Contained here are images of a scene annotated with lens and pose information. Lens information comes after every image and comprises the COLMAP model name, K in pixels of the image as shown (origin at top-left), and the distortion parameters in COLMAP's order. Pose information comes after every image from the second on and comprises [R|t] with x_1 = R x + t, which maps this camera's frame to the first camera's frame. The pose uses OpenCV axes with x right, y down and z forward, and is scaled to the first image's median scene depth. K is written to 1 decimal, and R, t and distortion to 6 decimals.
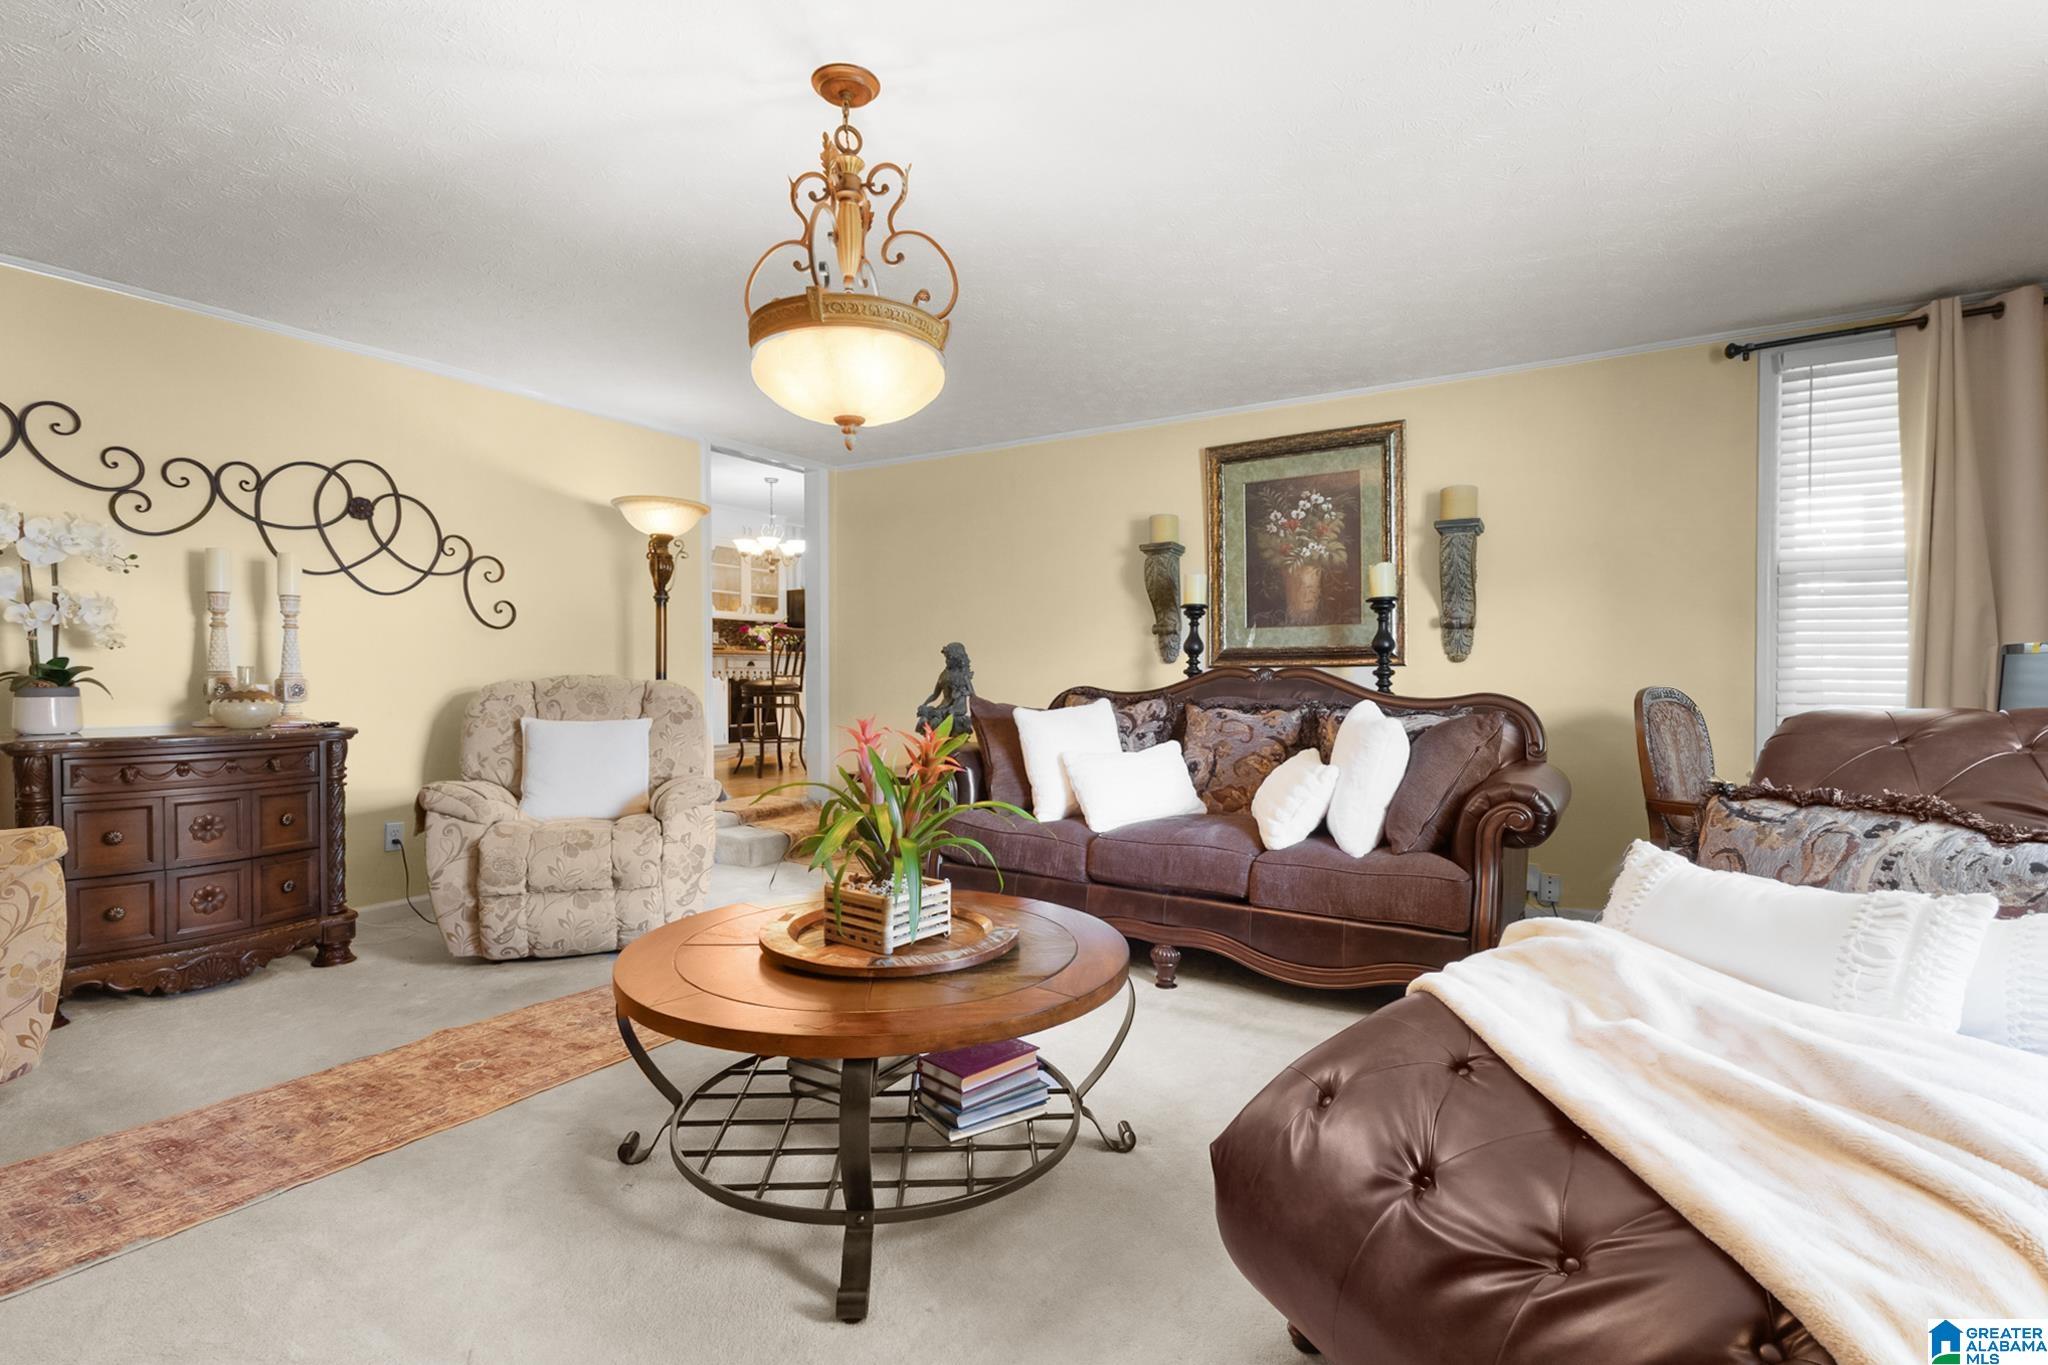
lens RADIAL K [[956.2, 0, 1024.0], [0, 956.2, 682.5], [0, 0, 1]] dist [-0.002088, -0.000320]
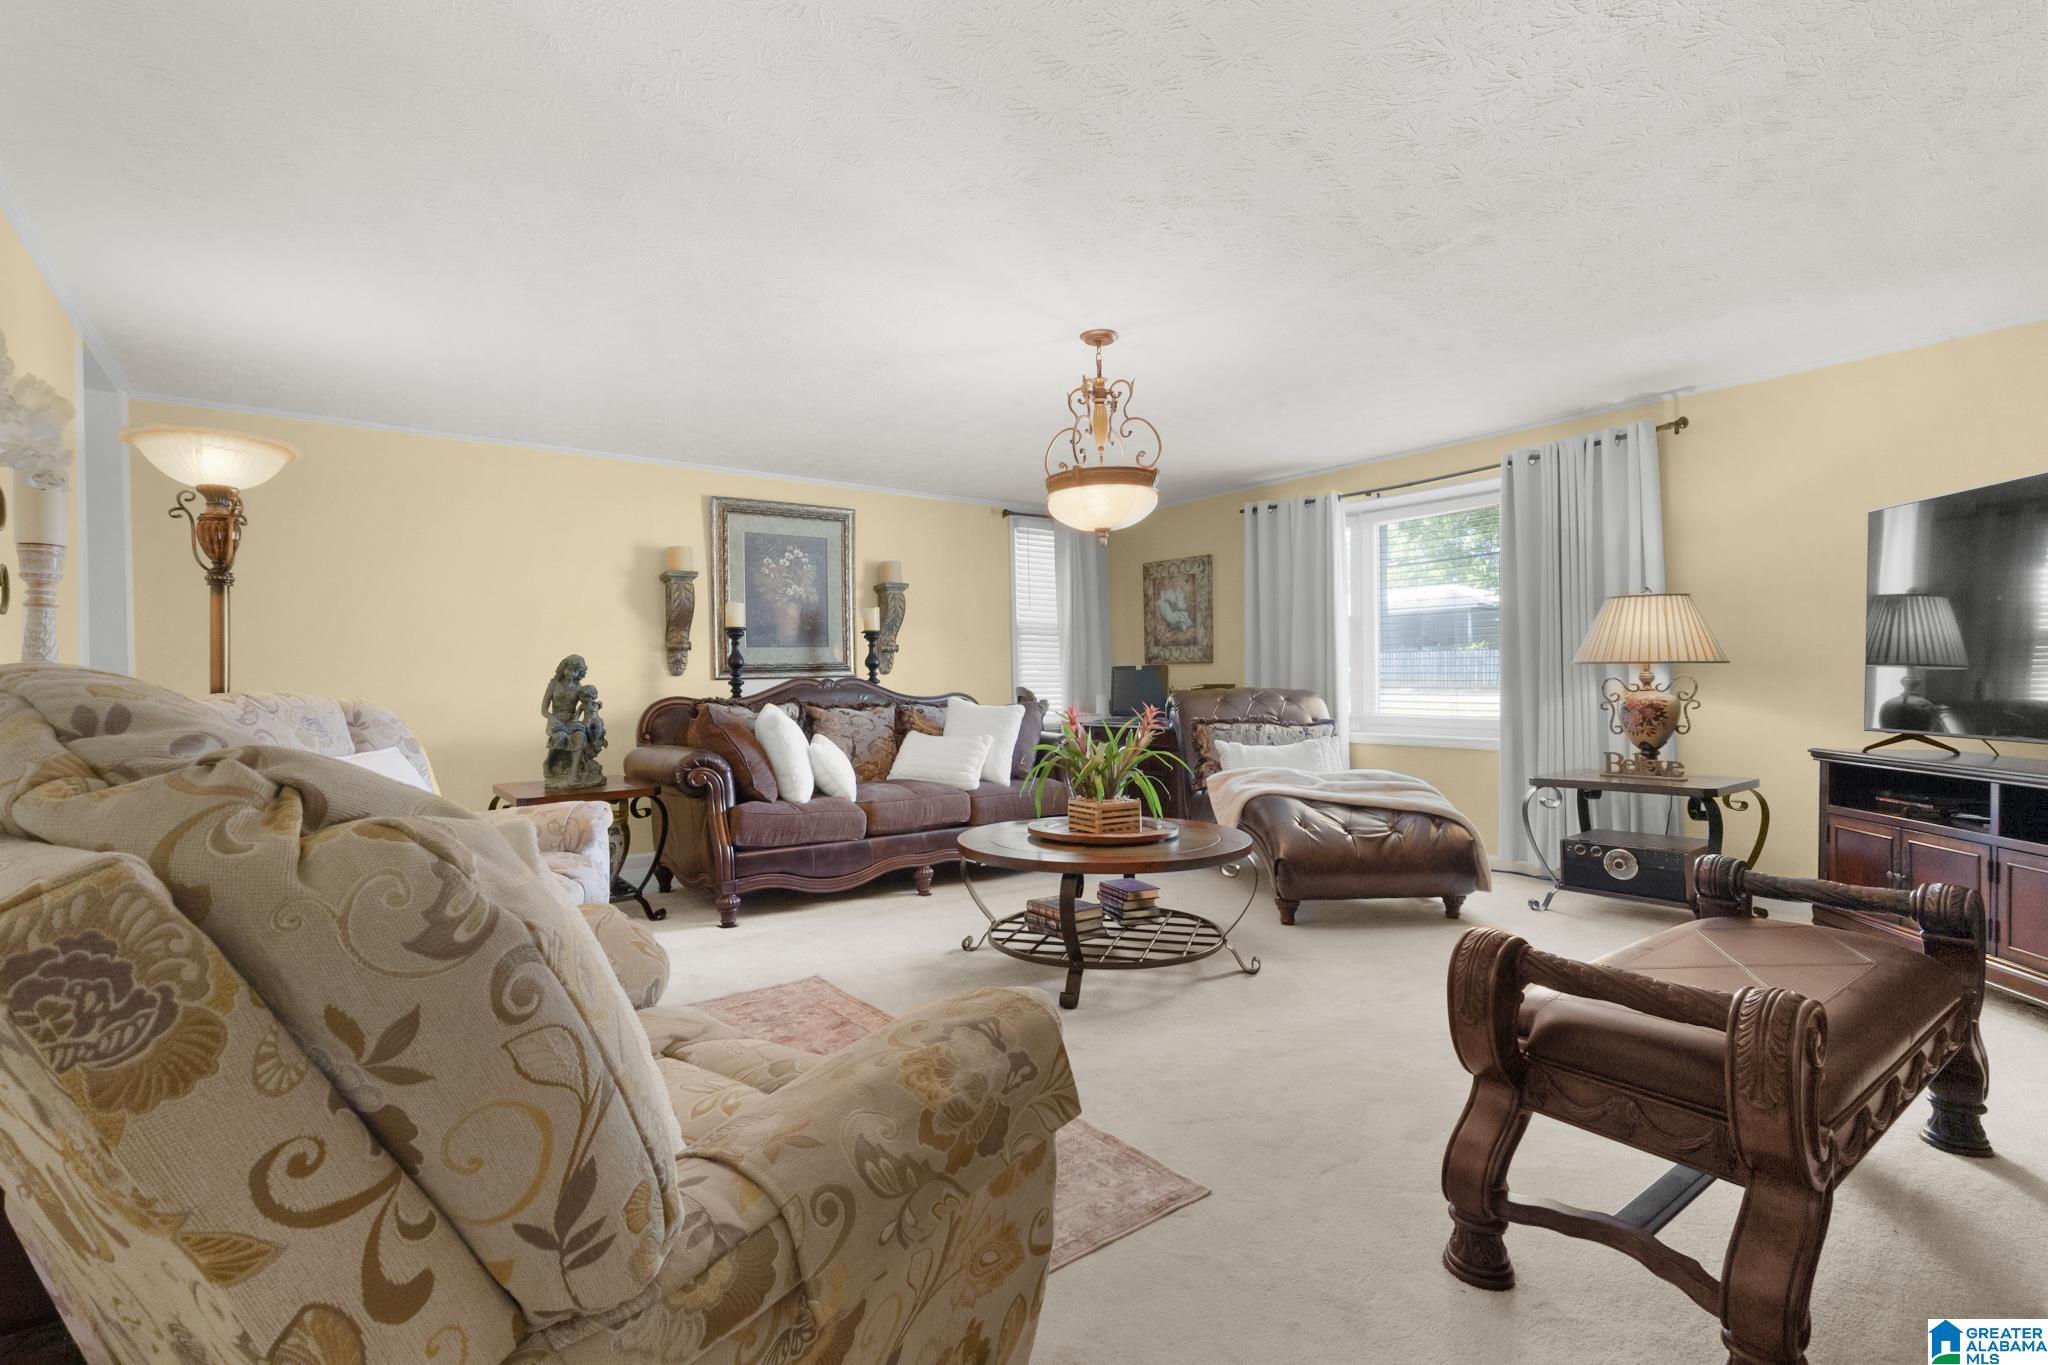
lens RADIAL K [[956.2, 0, 1024.0], [0, 956.2, 682.5], [0, 0, 1]] dist [-0.002088, -0.000320]
pose [[0.350719, -0.009768, 0.936430, -0.855395], [0.021979, 0.999756, 0.002197, -0.006253], [-0.936223, 0.019812, 0.350848, 0.234912]]
